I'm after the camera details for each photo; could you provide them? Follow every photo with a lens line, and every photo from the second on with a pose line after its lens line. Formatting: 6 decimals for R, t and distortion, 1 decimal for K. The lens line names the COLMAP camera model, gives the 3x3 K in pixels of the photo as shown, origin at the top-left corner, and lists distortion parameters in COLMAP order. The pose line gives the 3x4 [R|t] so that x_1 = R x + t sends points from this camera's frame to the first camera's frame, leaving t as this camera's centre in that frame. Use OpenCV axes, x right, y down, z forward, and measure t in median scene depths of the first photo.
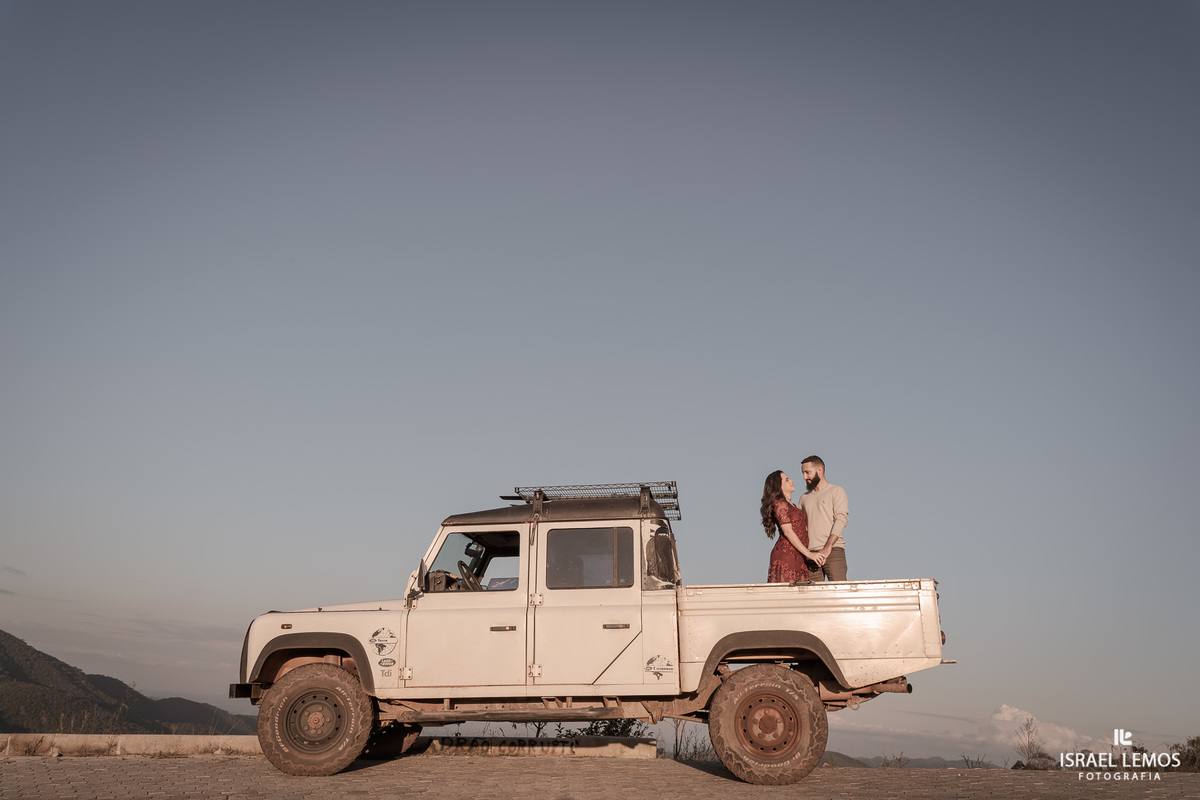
lens RADIAL K [[957.8, 0, 600.0], [0, 957.8, 400.0], [0, 0, 1]] dist [0.007190, -0.004222]
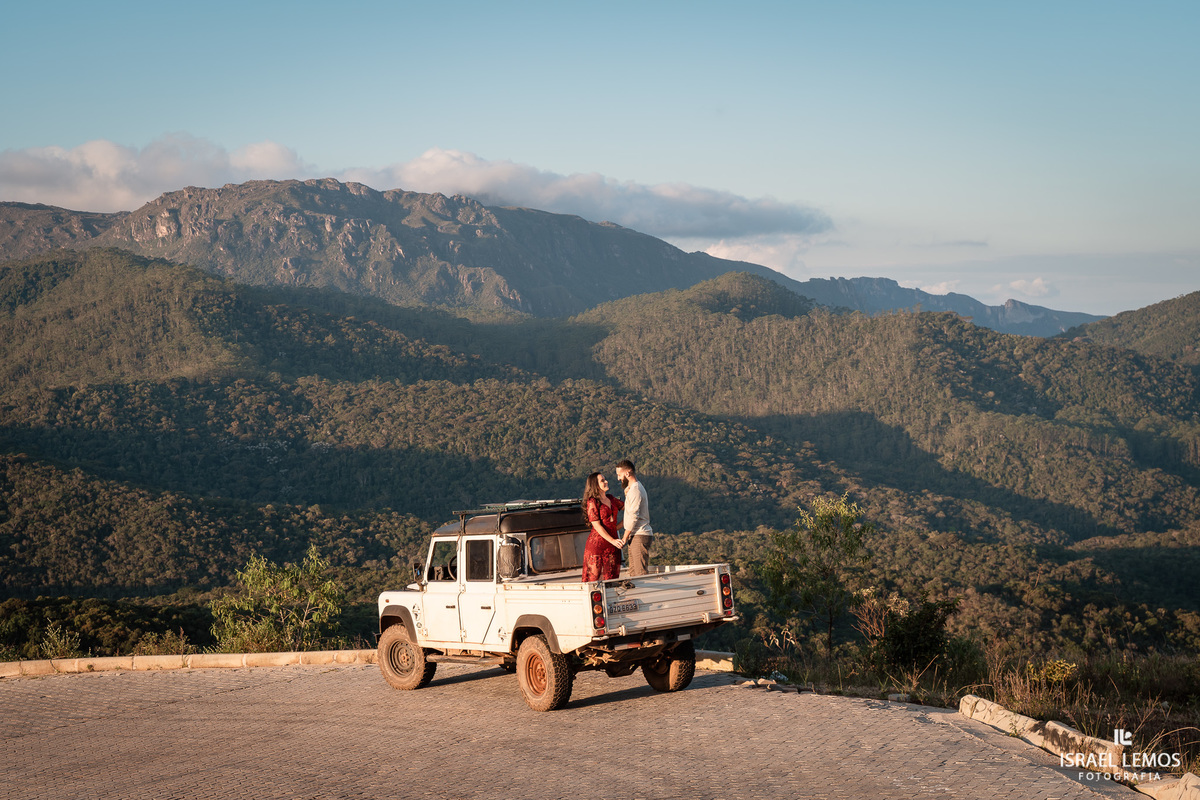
lens RADIAL K [[2073.4, 0, 600.0], [0, 2073.4, 400.0], [0, 0, 1]] dist [-0.004630, 0.030287]
pose [[0.623044, -0.070285, -0.779023, 2.665670], [0.312041, 0.935604, 0.165151, -0.547829], [0.717249, -0.345984, 0.604854, -0.728584]]
